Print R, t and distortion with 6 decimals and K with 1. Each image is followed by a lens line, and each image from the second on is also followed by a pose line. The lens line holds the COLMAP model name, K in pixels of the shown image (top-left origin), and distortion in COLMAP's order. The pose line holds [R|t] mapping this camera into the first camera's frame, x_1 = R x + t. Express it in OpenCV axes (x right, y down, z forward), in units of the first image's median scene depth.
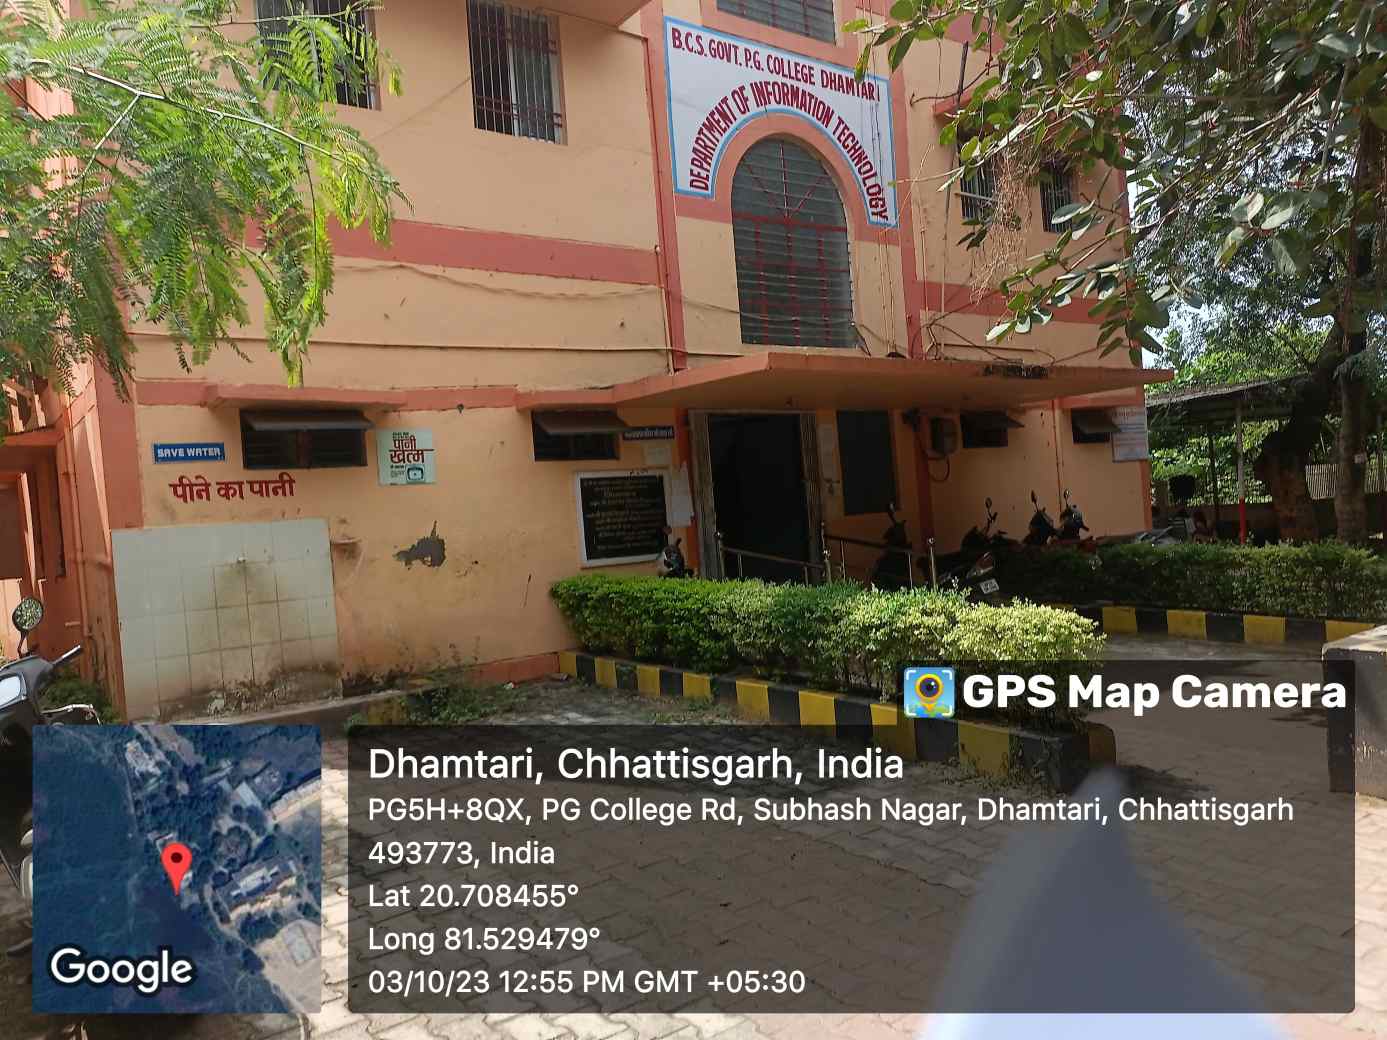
lens RADIAL K [[1020.4, 0, 693.5], [0, 1020.4, 520.0], [0, 0, 1]] dist [0.059555, -0.002266]
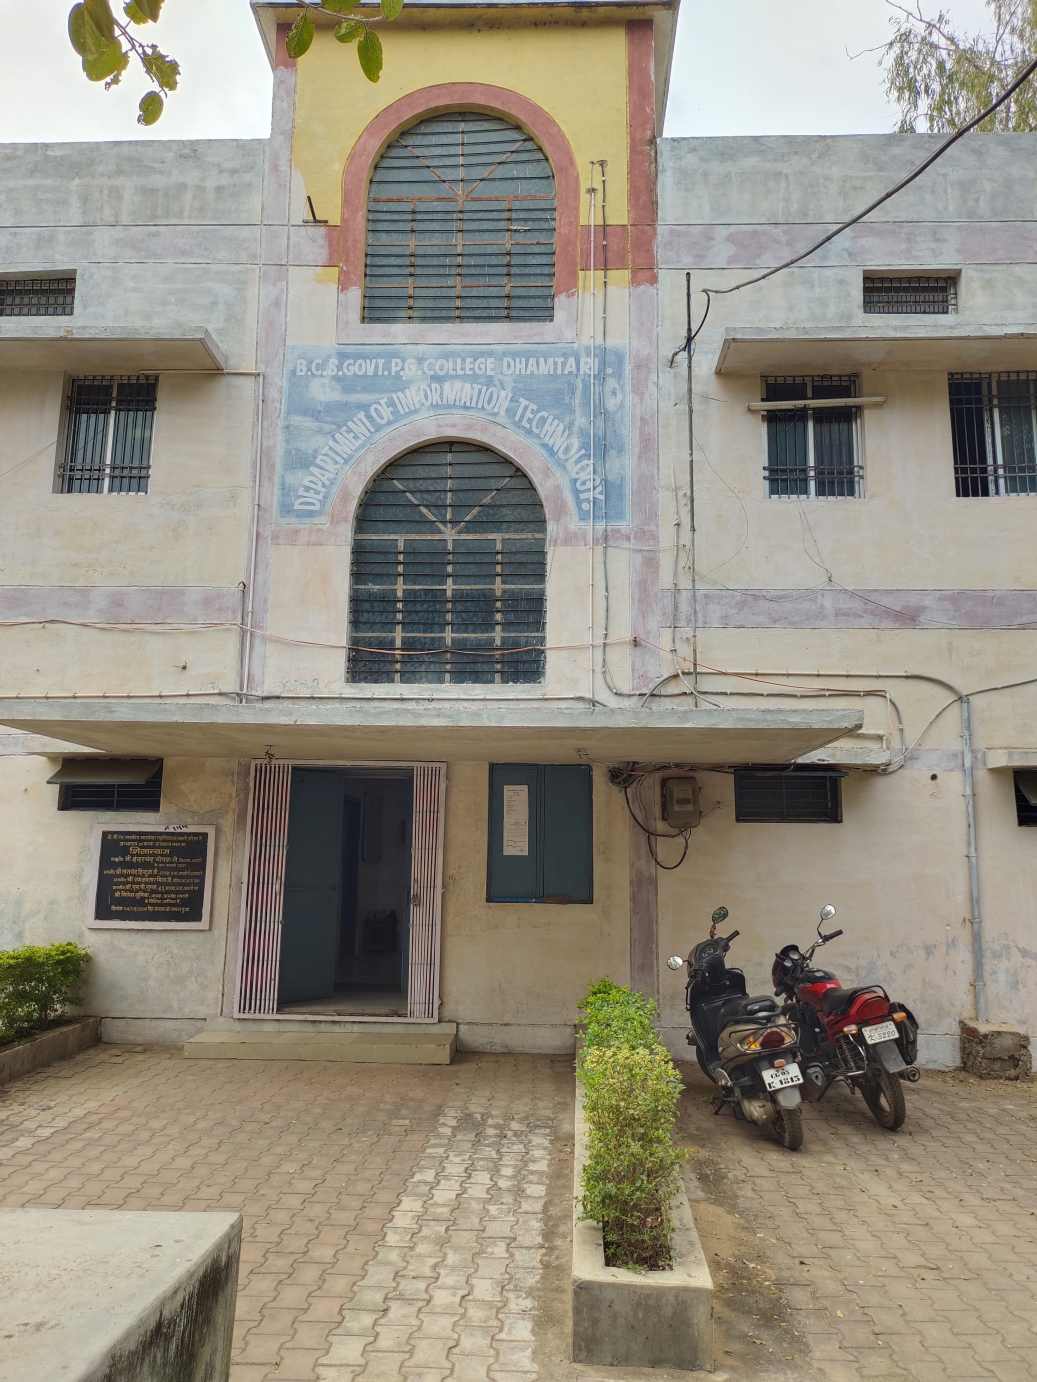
lens RADIAL K [[991.4, 0, 518.7], [0, 991.4, 728.0], [0, 0, 1]] dist [0.002887, 0.000474]
pose [[0.770564, -0.019139, -0.637075, 0.719525], [-0.081696, 0.988338, -0.128506, -0.045222], [0.632105, 0.151069, 0.760014, 0.508500]]
